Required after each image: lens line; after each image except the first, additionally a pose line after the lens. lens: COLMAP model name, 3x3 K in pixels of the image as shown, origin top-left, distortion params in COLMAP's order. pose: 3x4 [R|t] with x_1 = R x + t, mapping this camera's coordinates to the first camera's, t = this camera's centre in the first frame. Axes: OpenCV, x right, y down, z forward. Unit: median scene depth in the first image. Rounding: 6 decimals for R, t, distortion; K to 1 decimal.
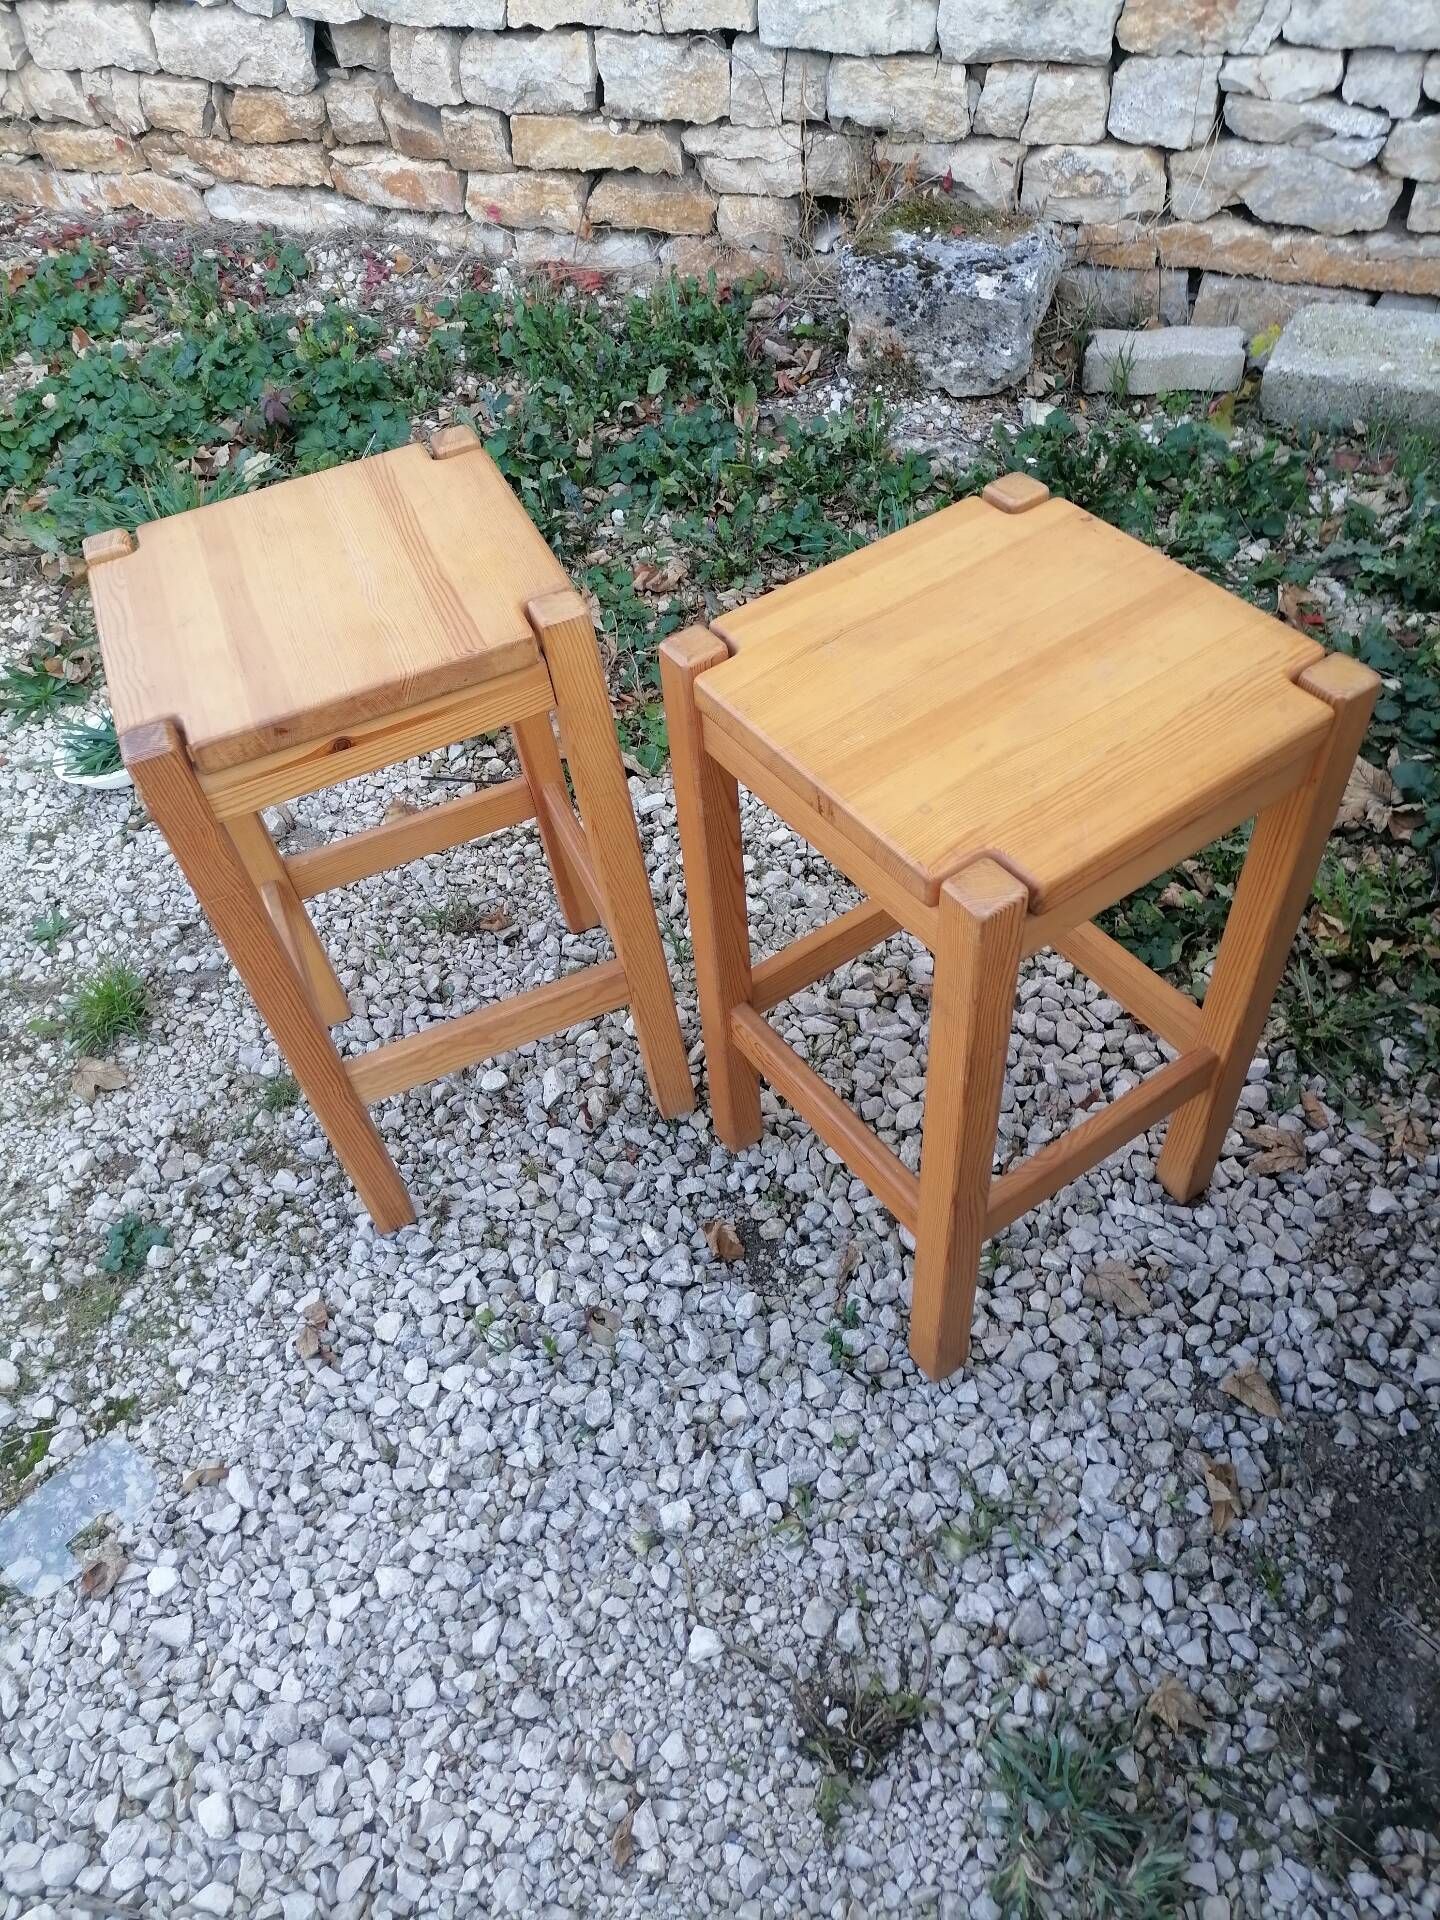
lens RADIAL K [[1447.3, 0, 714.8], [0, 1447.3, 950.1], [0, 0, 1]] dist [0.025489, 0.000334]
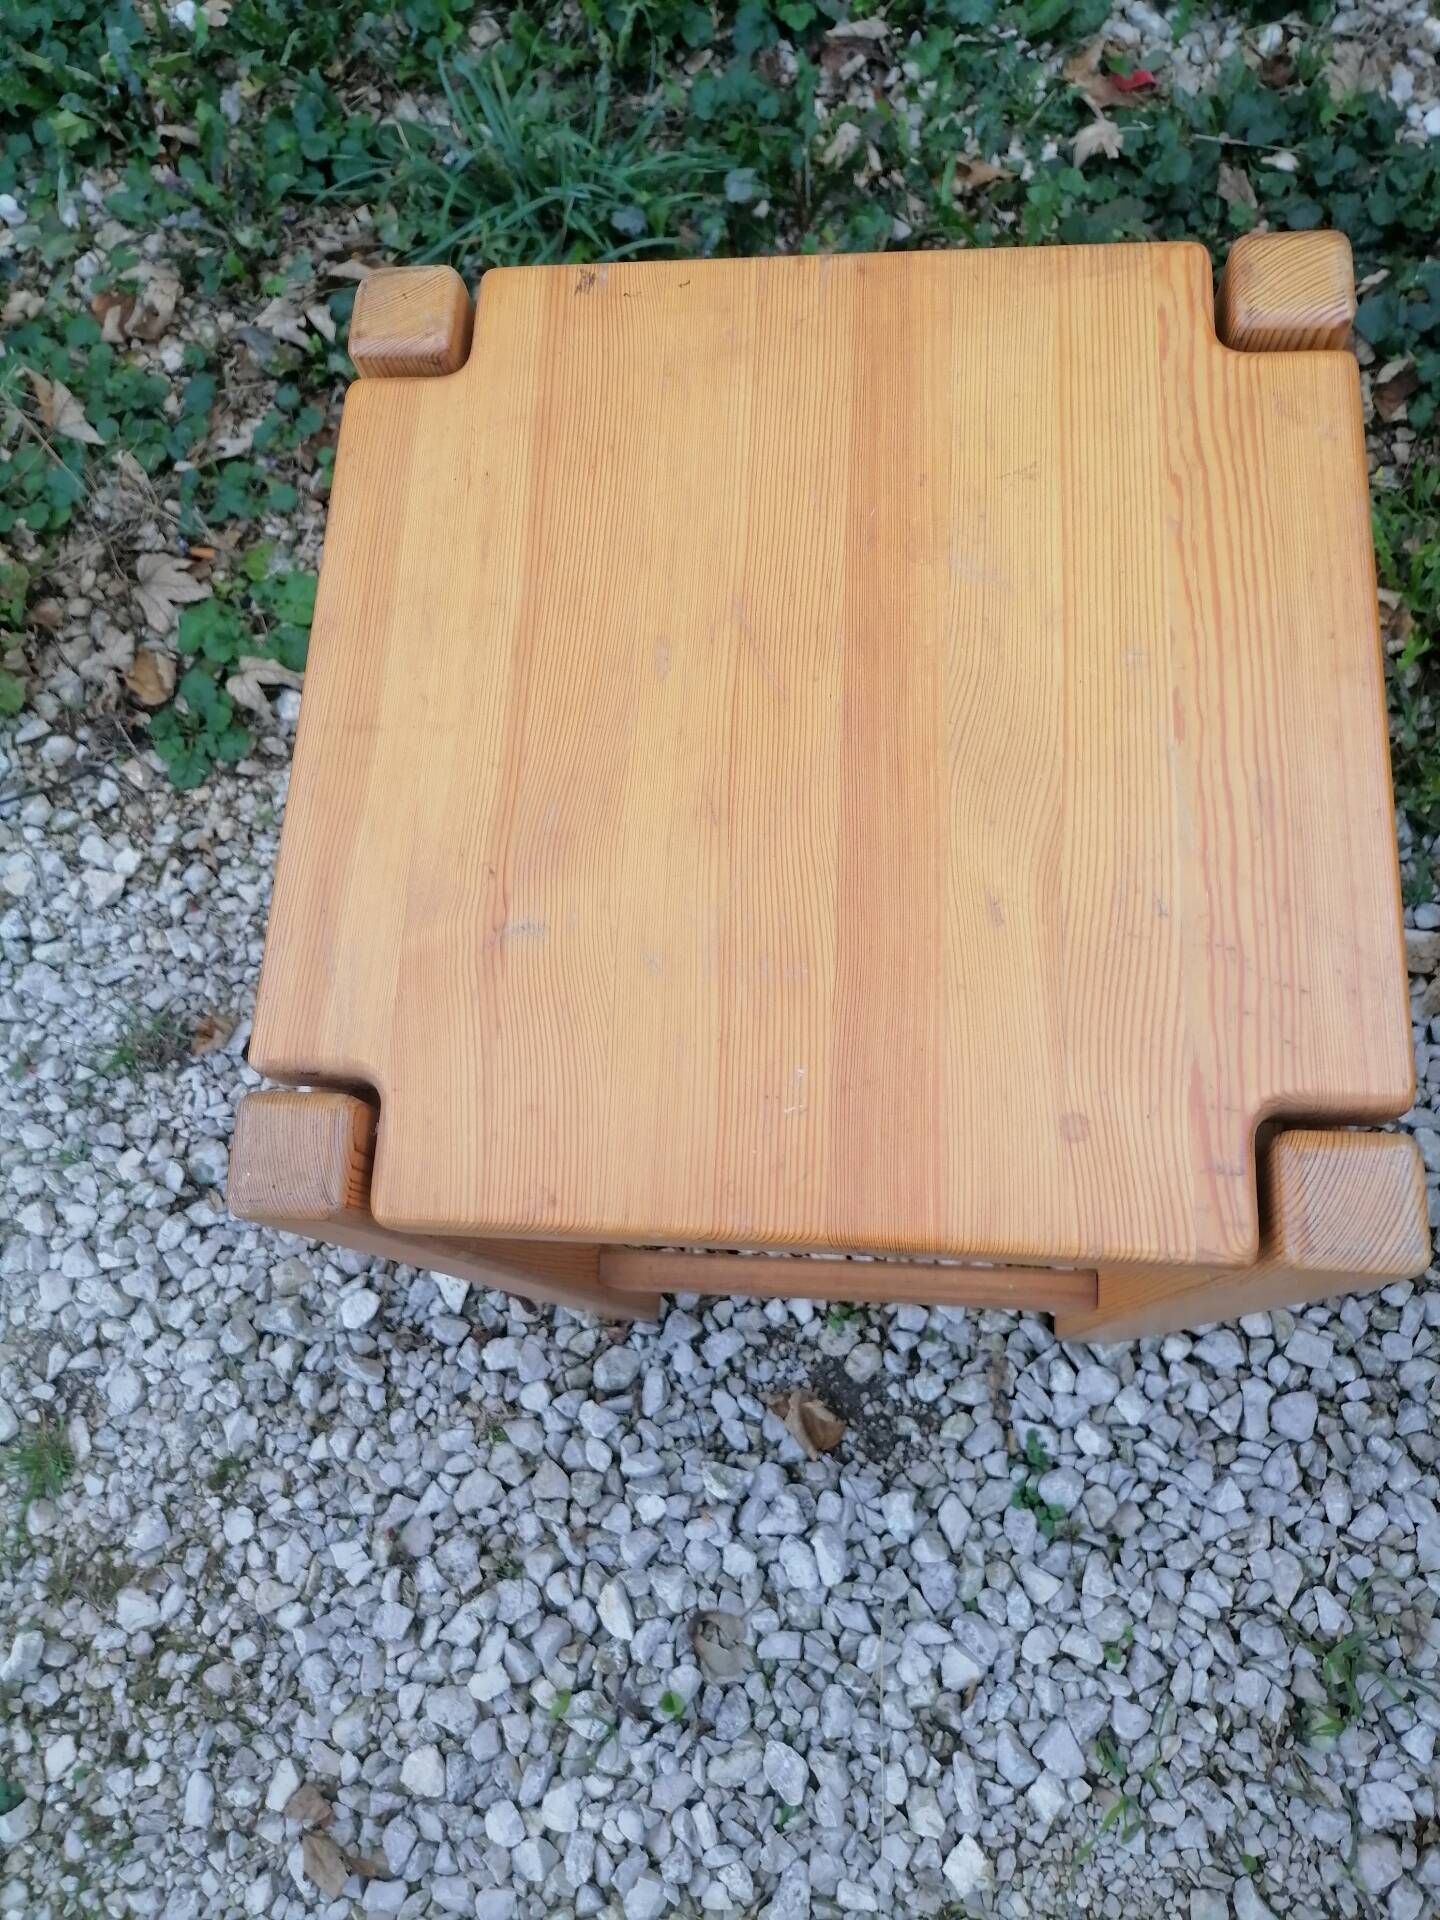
lens RADIAL K [[1455.0, 0, 707.7], [0, 1455.0, 948.5], [0, 0, 1]] dist [0.021227, -0.002418]
pose [[0.892379, -0.417955, 0.170214, -0.059639], [0.331711, 0.863219, 0.380552, -0.256510], [-0.305986, -0.283135, 0.908959, 0.419412]]
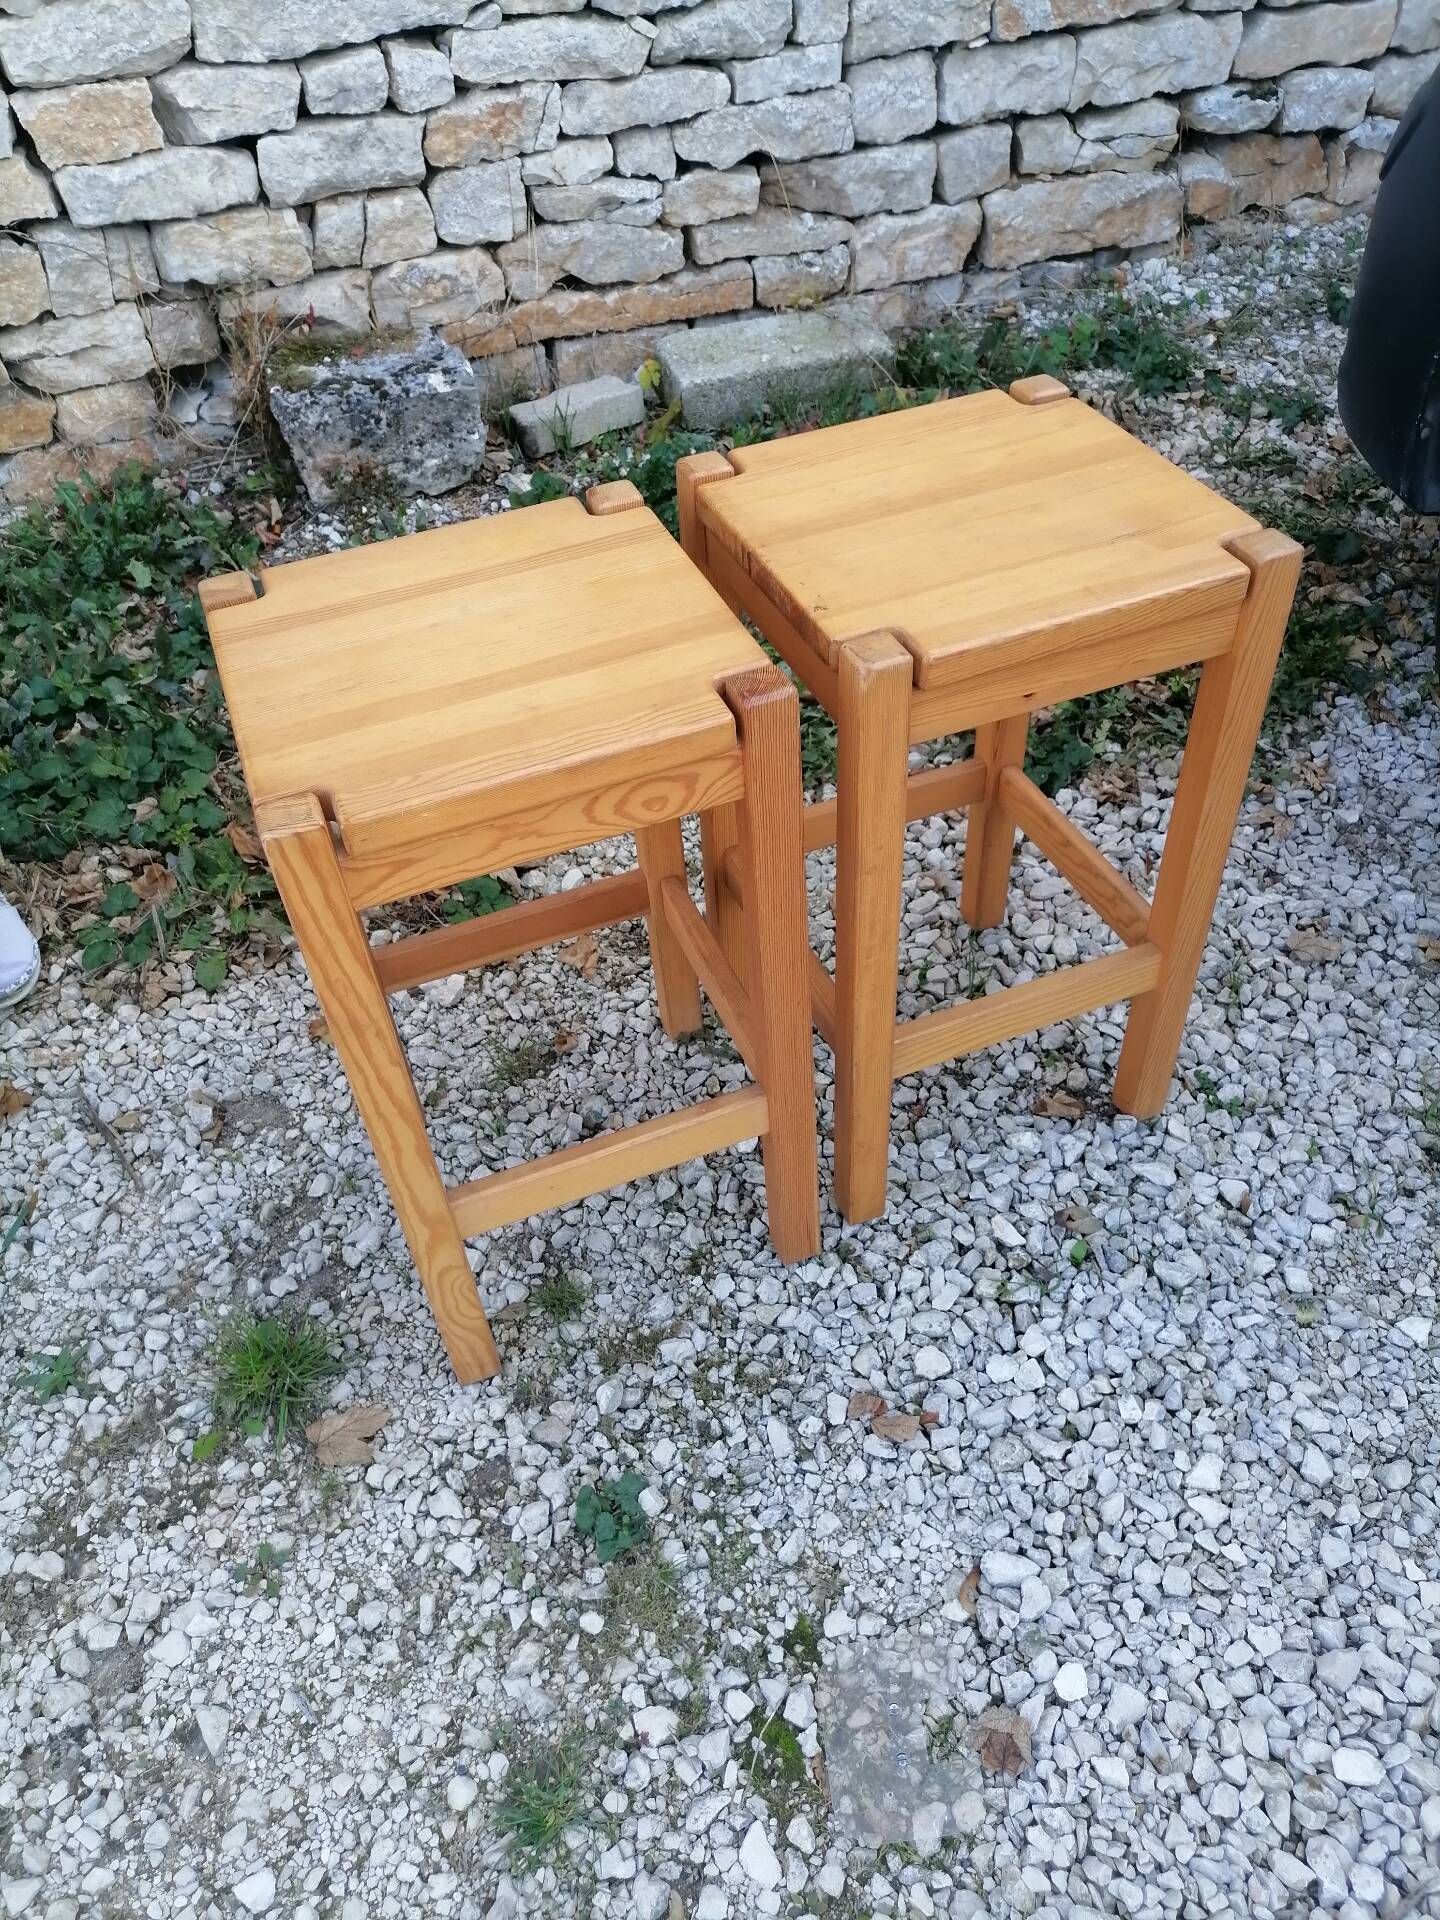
lens RADIAL K [[1443.2, 0, 710.7], [0, 1443.2, 949.4], [0, 0, 1]] dist [0.036543, -0.020629]
pose [[0.692868, -0.445381, 0.567071, -0.660766], [0.523086, 0.851757, 0.029849, -0.055291], [-0.496301, 0.275946, 0.823128, 0.230391]]
